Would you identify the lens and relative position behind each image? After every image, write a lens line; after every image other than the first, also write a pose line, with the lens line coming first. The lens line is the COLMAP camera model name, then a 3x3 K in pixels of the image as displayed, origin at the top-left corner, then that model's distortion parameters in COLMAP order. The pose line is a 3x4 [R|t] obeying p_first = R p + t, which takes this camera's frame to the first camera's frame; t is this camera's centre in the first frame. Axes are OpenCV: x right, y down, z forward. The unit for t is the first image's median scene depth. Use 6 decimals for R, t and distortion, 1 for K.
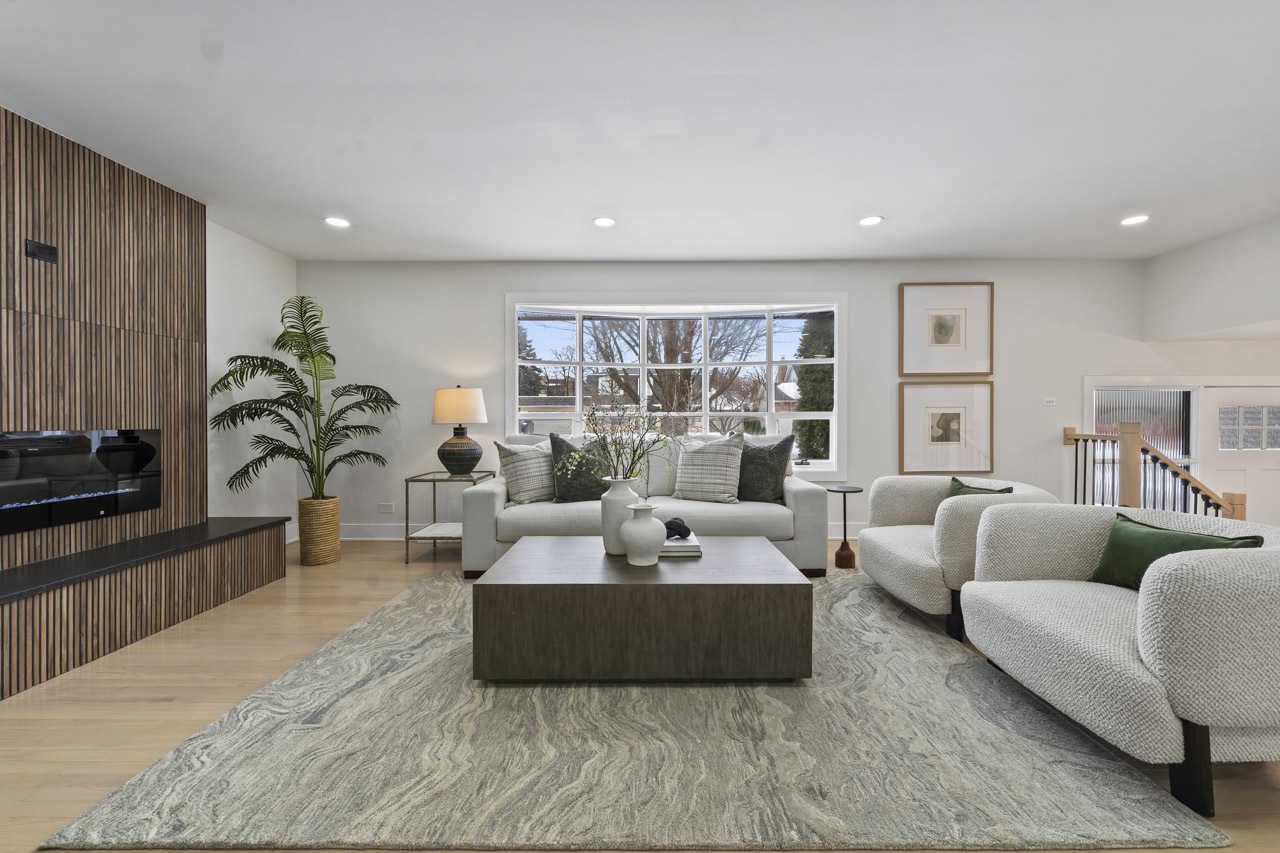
lens RADIAL K [[520.1, 0, 648.7], [0, 520.1, 421.5], [0, 0, 1]] dist [-0.000494, -0.000076]
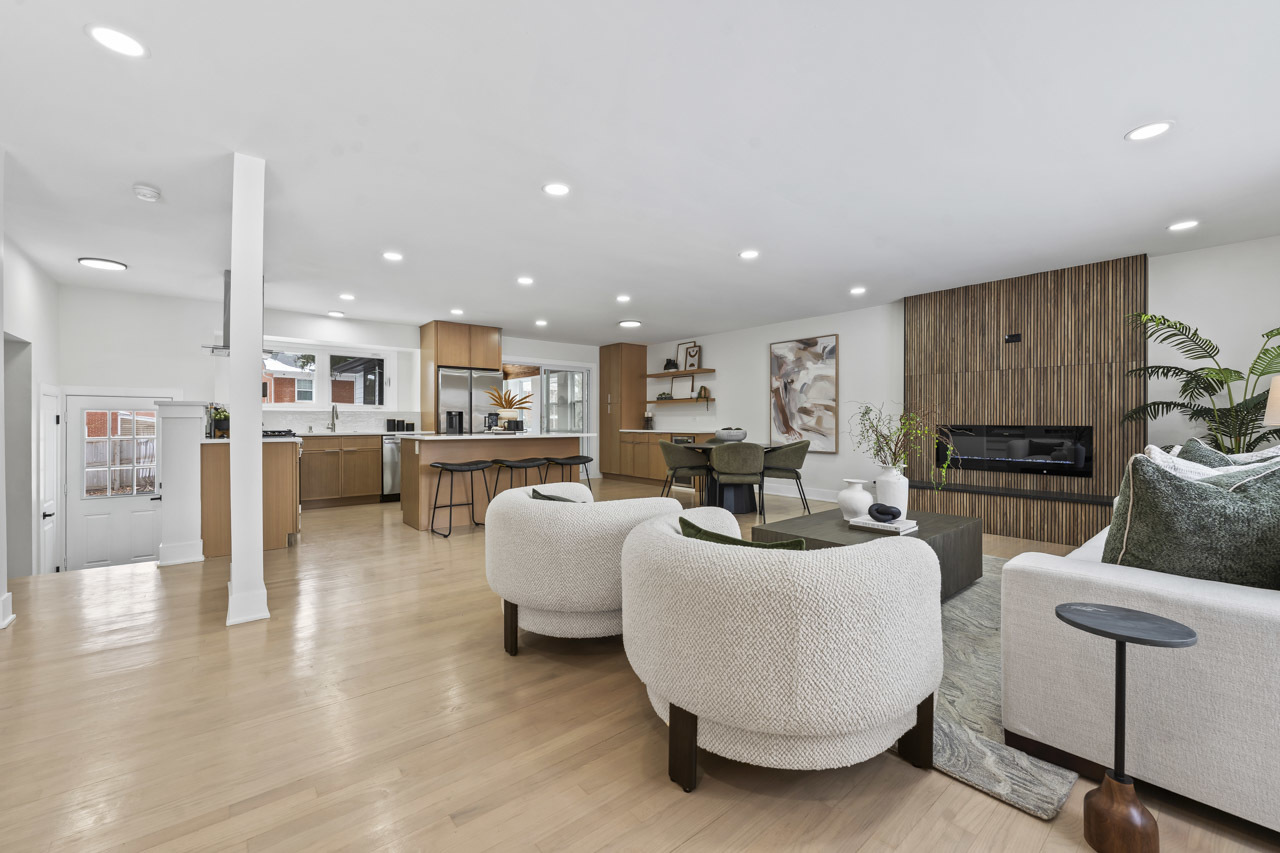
lens RADIAL K [[512.7, 0, 637.2], [0, 512.7, 423.9], [0, 0, 1]] dist [-0.001196, -0.000346]
pose [[-0.769294, 0.004578, -0.638879, 0.862892], [-0.001548, 0.999958, 0.009029, -0.002659], [0.638894, 0.007935, -0.769254, 1.090707]]
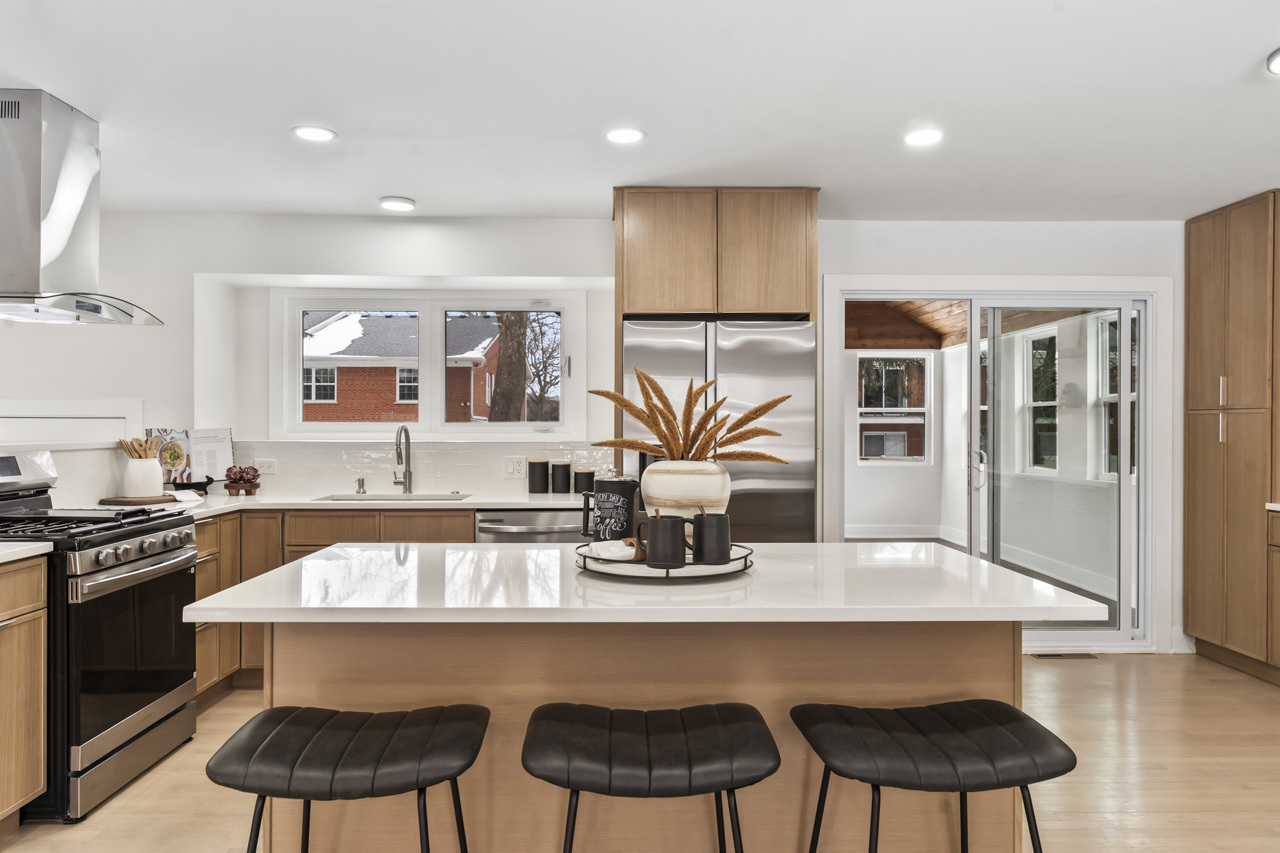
lens RADIAL K [[844.2, 0, 636.3], [0, 844.2, 425.6], [0, 0, 1]] dist [0.001176, 0.000355]
pose [[-0.999830, 0.000202, -0.018461, 0.207640], [0.000070, 0.999975, 0.007107, -0.064831], [0.018462, 0.007105, -0.999804, 0.242191]]
